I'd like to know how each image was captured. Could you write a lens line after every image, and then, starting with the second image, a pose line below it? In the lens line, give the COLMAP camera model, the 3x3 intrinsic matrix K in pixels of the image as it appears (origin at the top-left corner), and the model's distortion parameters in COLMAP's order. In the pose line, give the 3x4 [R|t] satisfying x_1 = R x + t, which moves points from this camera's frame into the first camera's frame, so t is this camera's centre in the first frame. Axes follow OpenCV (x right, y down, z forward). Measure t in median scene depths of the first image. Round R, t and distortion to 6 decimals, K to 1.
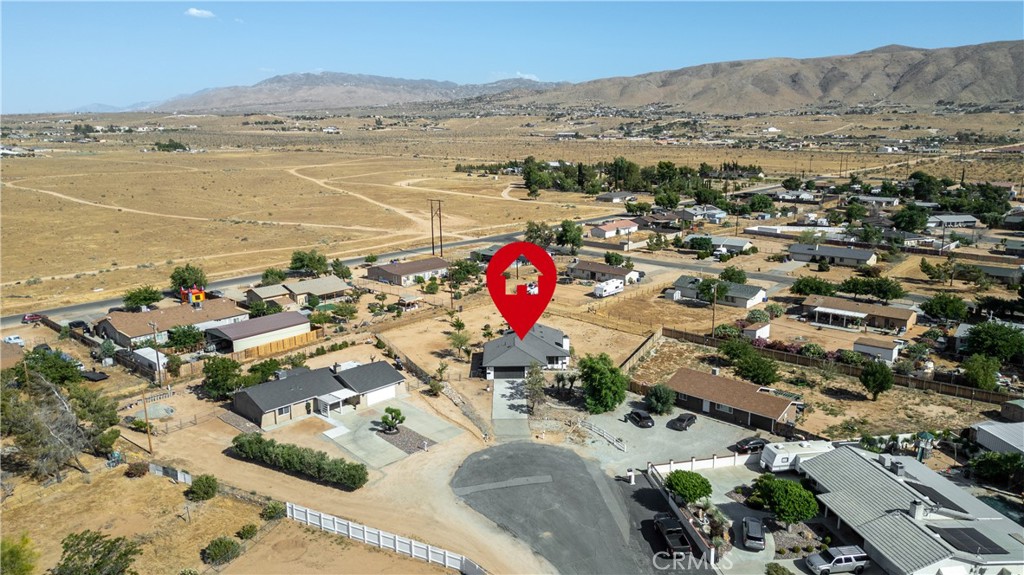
lens RADIAL K [[713.5, 0, 525.5], [0, 713.5, 291.3], [0, 0, 1]] dist [0.050390, -0.043769]
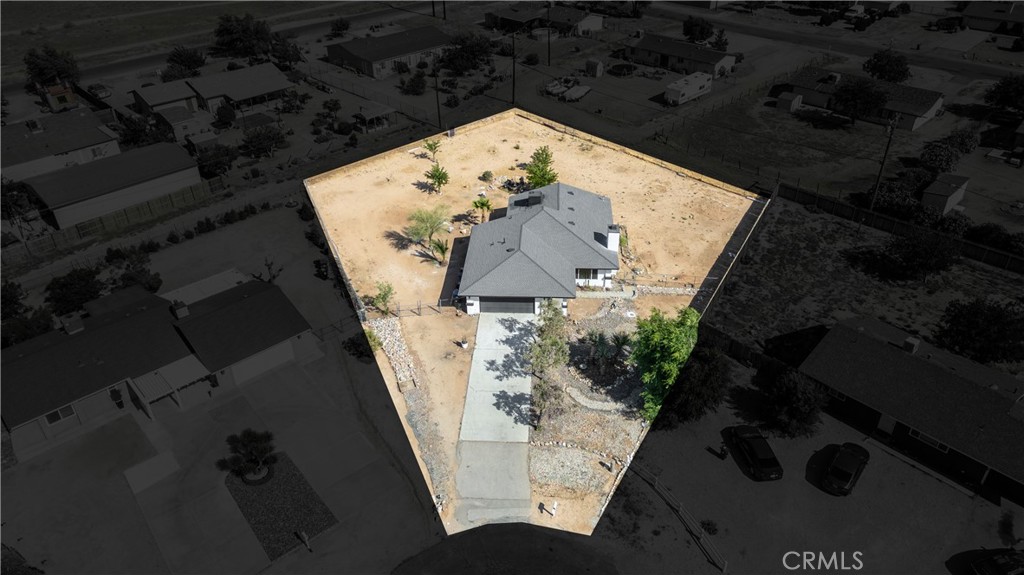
lens RADIAL K [[713.5, 0, 525.5], [0, 713.5, 291.3], [0, 0, 1]] dist [0.050390, -0.043769]
pose [[0.997440, 0.032523, -0.063678, 0.017760], [-0.008048, 0.935973, 0.351980, -0.060953], [0.071048, -0.350566, 0.933839, 0.328210]]
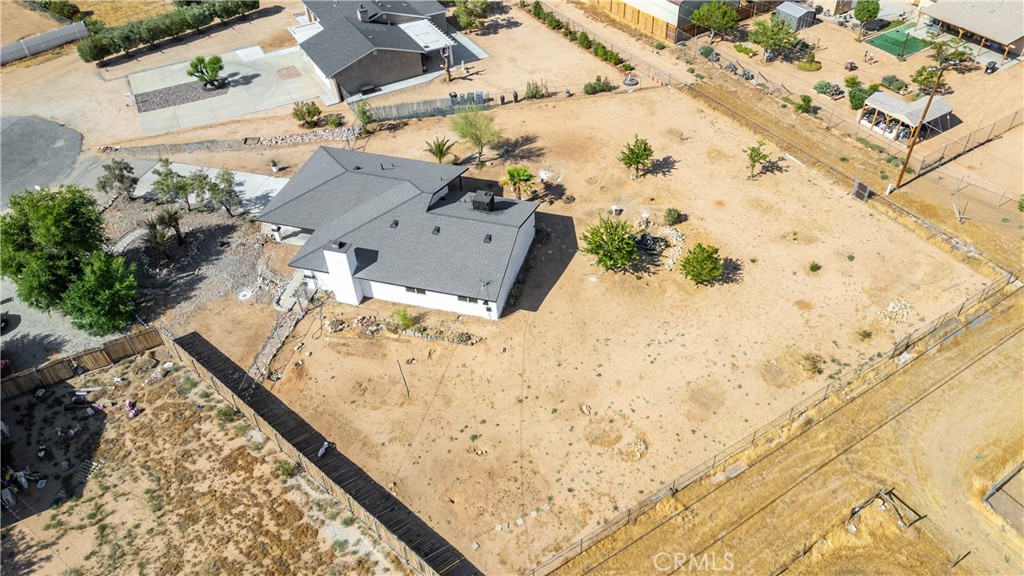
lens RADIAL K [[784.4, 0, 528.4], [0, 784.4, 288.7], [0, 0, 1]] dist [0.041100, -0.004227]
pose [[-0.294856, 0.638694, -0.710725, 0.244863], [-0.196435, 0.687391, 0.699219, -0.168394], [0.935133, 0.345780, -0.077219, 0.814739]]
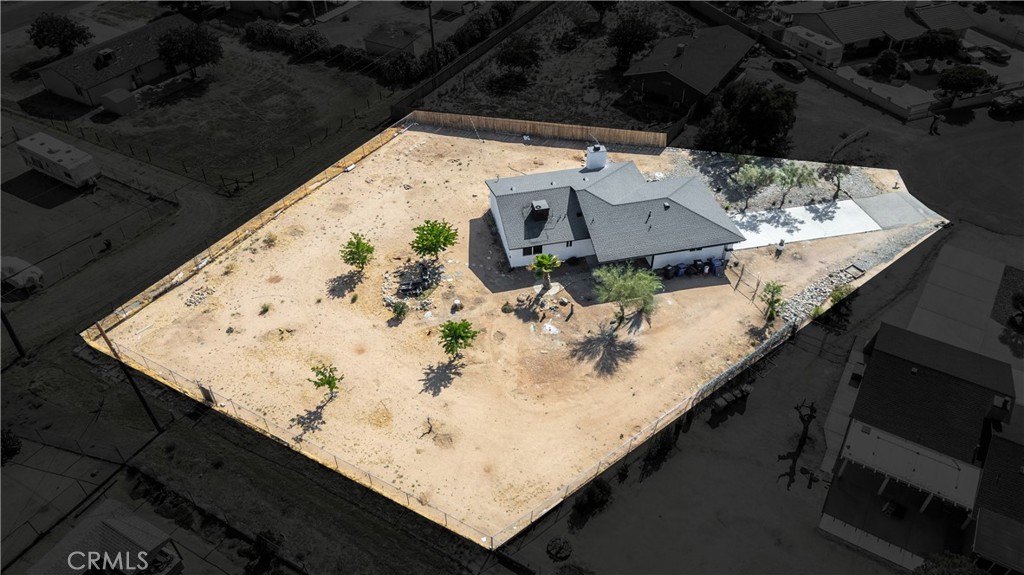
lens RADIAL K [[713.5, 0, 525.5], [0, 713.5, 291.3], [0, 0, 1]] dist [0.050390, -0.043769]
pose [[-0.197679, -0.639774, 0.742706, -0.297083], [0.222798, 0.708505, 0.669613, -0.171854], [-0.954612, 0.297842, 0.002484, 0.777911]]
